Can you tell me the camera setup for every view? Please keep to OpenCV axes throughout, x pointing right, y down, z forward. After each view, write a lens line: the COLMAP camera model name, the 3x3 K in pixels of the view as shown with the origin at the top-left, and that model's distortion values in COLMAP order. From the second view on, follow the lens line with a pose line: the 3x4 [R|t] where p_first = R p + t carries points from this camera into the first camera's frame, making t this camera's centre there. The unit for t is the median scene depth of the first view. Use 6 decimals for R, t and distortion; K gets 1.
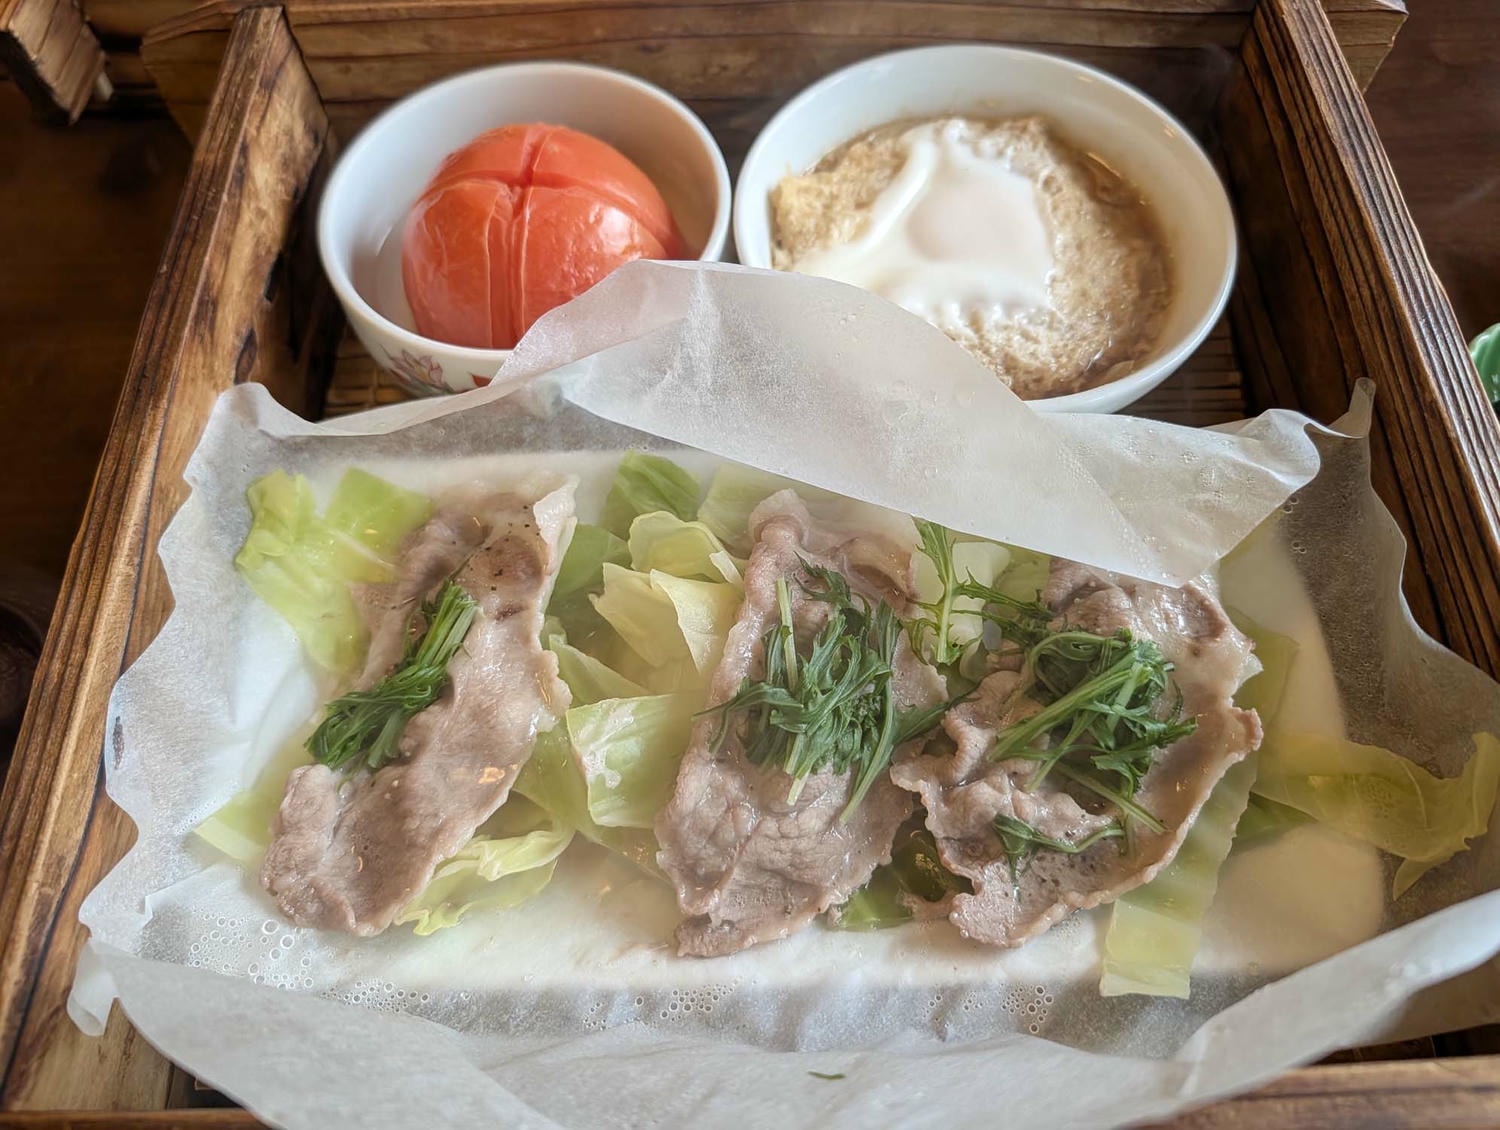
lens RADIAL K [[1074.4, 0, 753.1], [0, 1074.4, 563.0], [0, 0, 1]] dist [-0.010159, -0.001076]
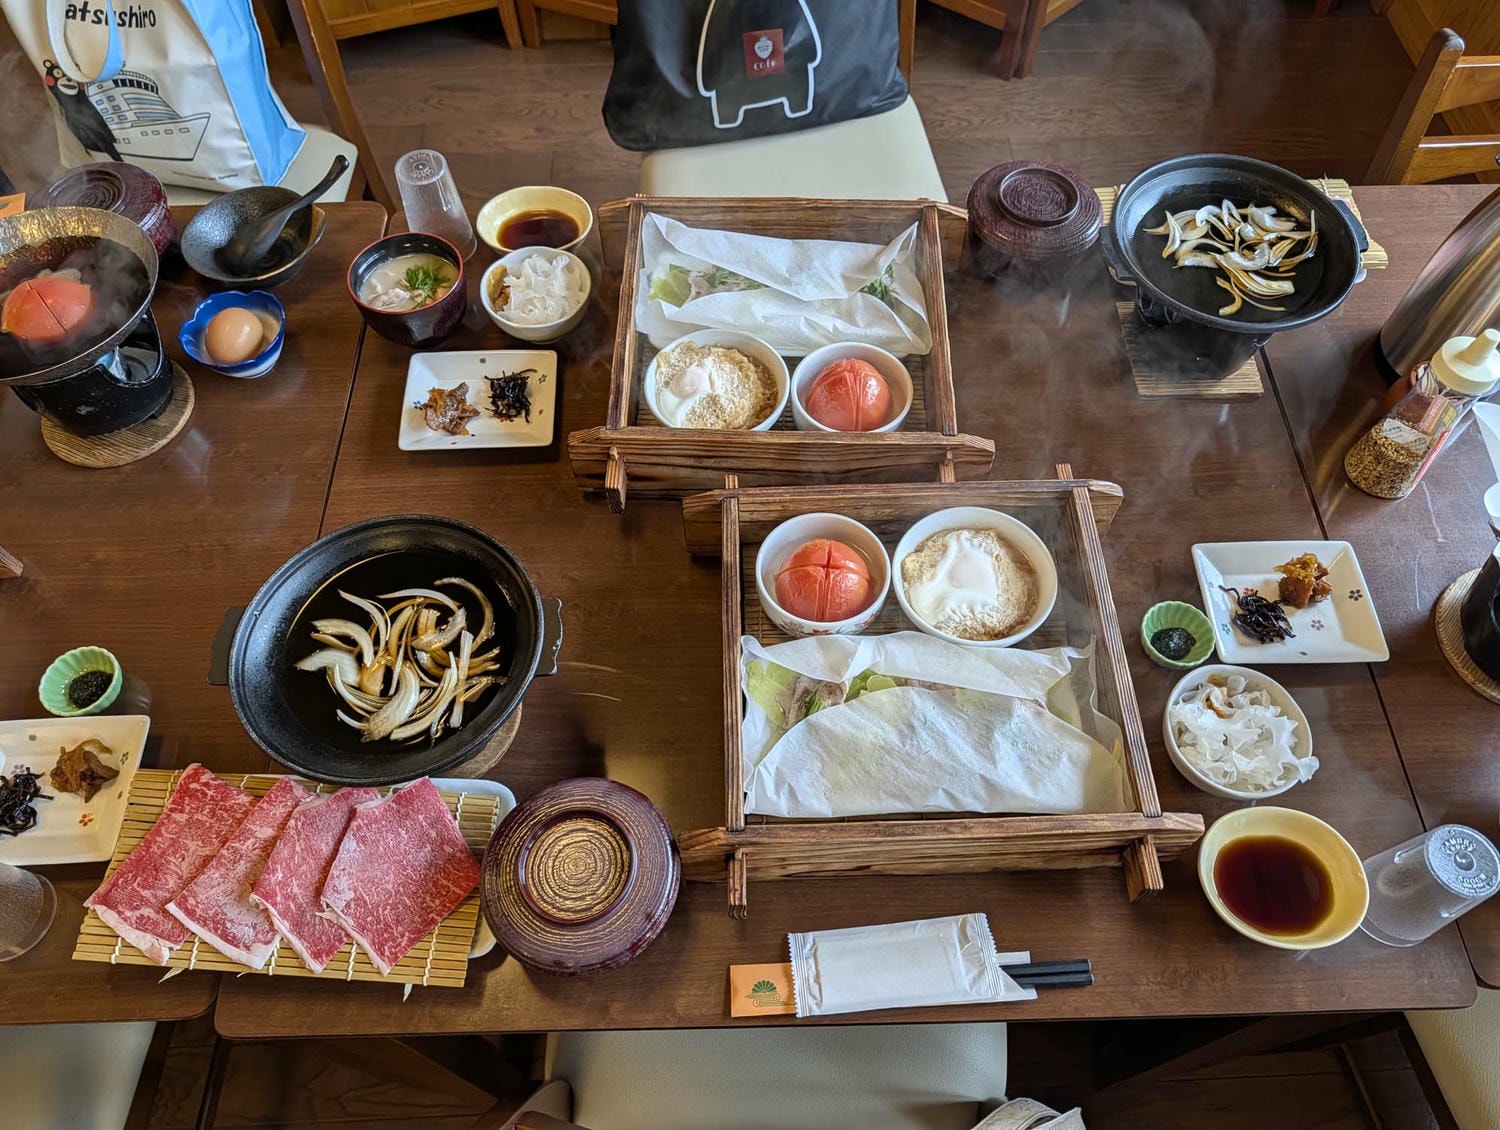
lens RADIAL K [[1074.4, 0, 744.5], [0, 1074.4, 569.5], [0, 0, 1]] dist [-0.010159, -0.001076]
pose [[0.999804, 0.007499, -0.018335, -0.373524], [-0.009465, 0.993933, -0.109581, -0.001052], [0.017402, 0.109733, 0.993809, -1.999413]]
